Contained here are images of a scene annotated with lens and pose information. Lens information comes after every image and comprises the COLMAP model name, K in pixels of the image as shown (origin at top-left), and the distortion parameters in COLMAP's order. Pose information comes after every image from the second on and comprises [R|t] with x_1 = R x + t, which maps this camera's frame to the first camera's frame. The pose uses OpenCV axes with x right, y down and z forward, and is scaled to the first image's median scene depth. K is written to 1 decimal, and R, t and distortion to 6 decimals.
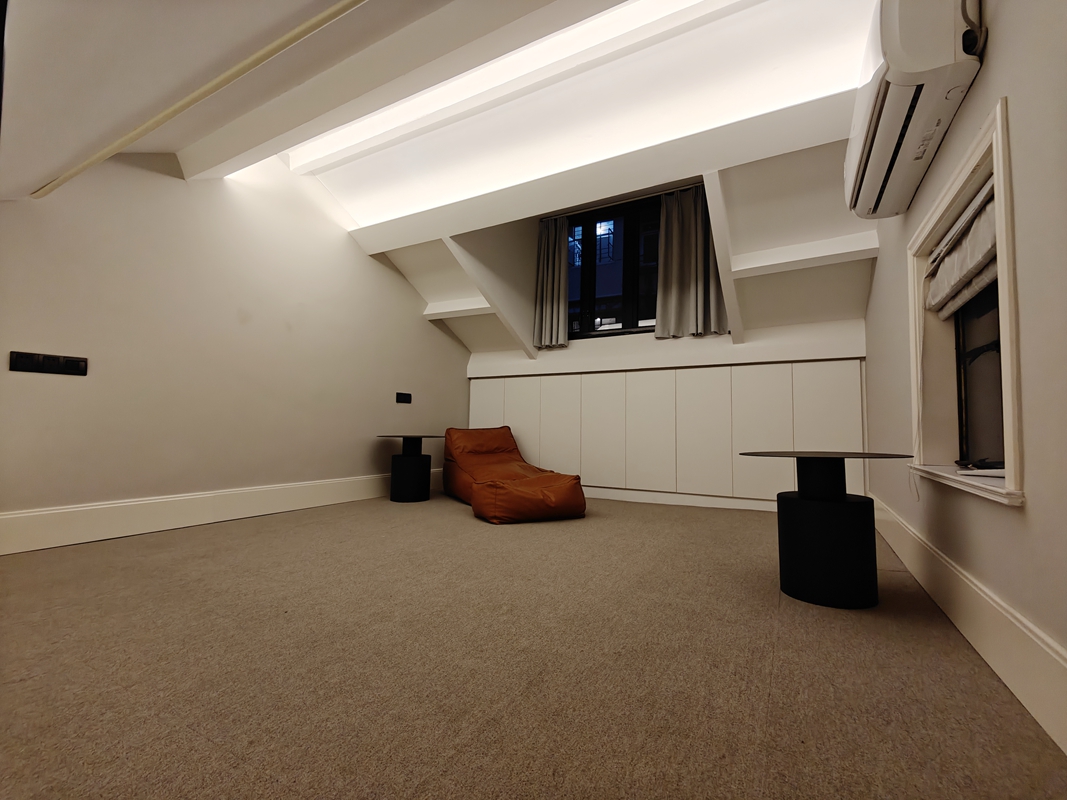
lens RADIAL K [[465.5, 0, 535.0], [0, 465.5, 403.8], [0, 0, 1]] dist [-0.000332, -0.000420]
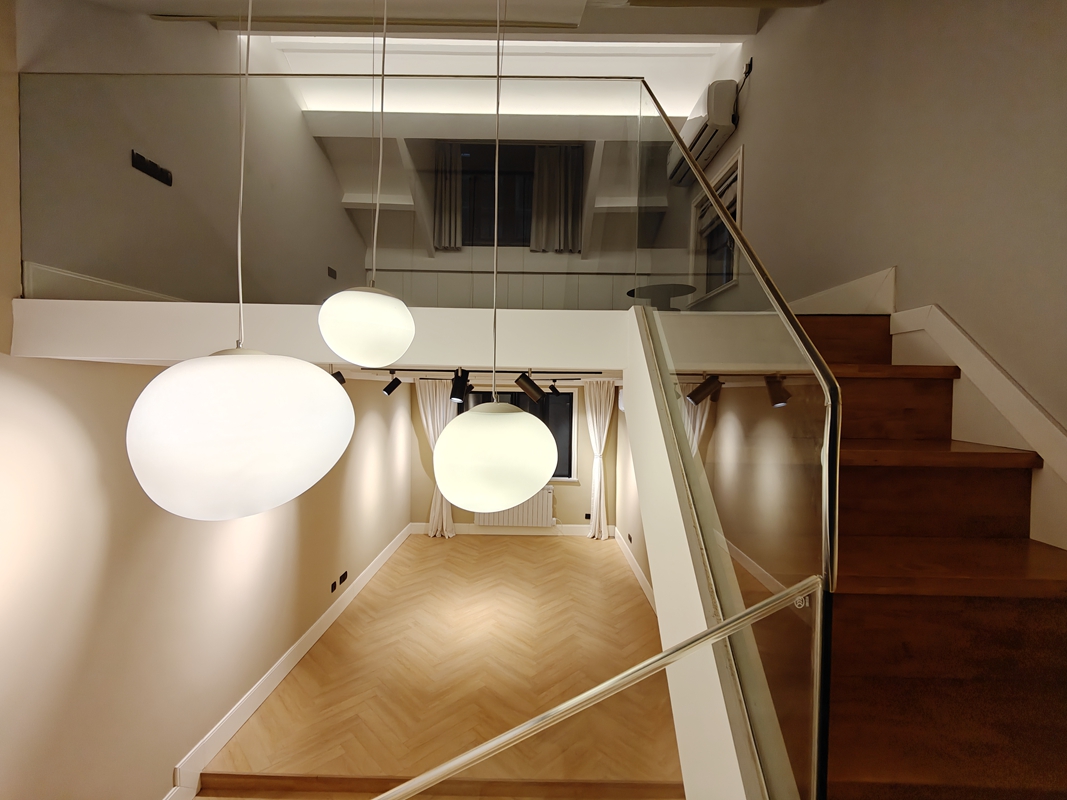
lens RADIAL K [[468.3, 0, 537.6], [0, 468.3, 401.0], [0, 0, 1]] dist [0.000329, -0.000460]
pose [[0.878330, -0.011819, 0.477909, -0.434724], [-0.030906, 0.996199, 0.081438, 0.211112], [-0.477055, -0.086299, 0.874626, -0.308741]]
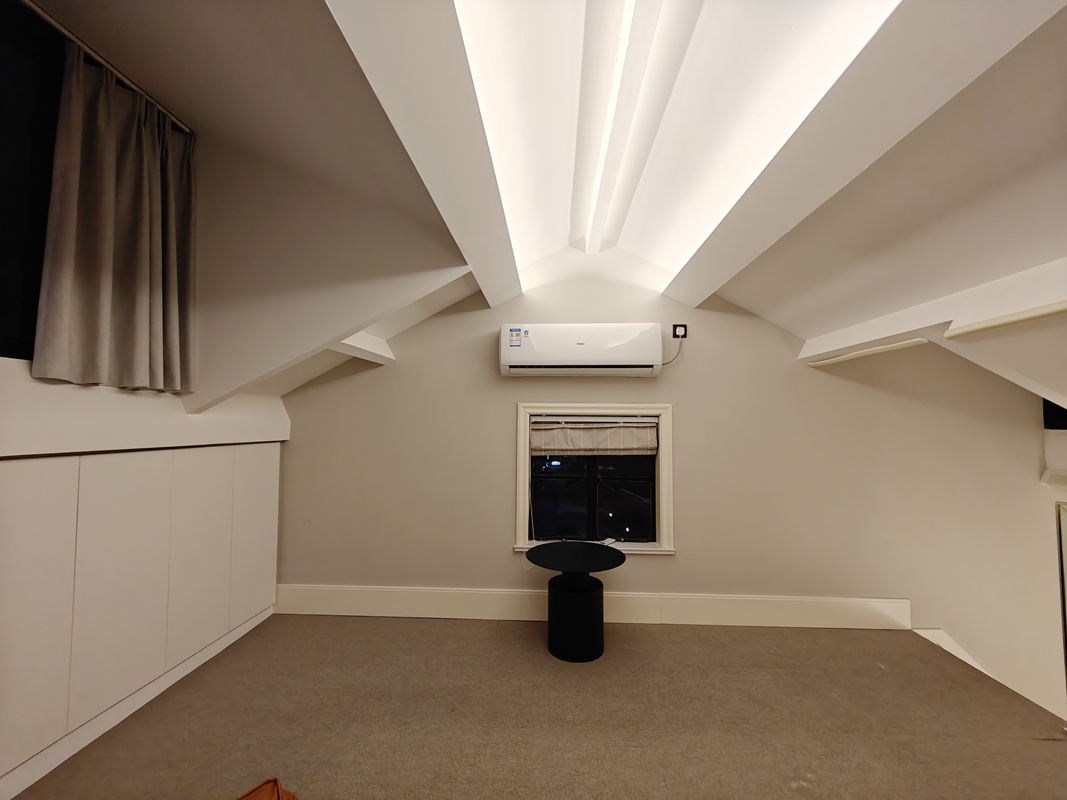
lens RADIAL K [[465.5, 0, 535.0], [0, 465.5, 403.8], [0, 0, 1]] dist [-0.000332, -0.000420]
pose [[-0.453010, 0.020616, 0.891267, -0.317894], [-0.064805, 0.996326, -0.055985, -0.136775], [-0.889147, -0.083121, -0.450009, 0.873720]]
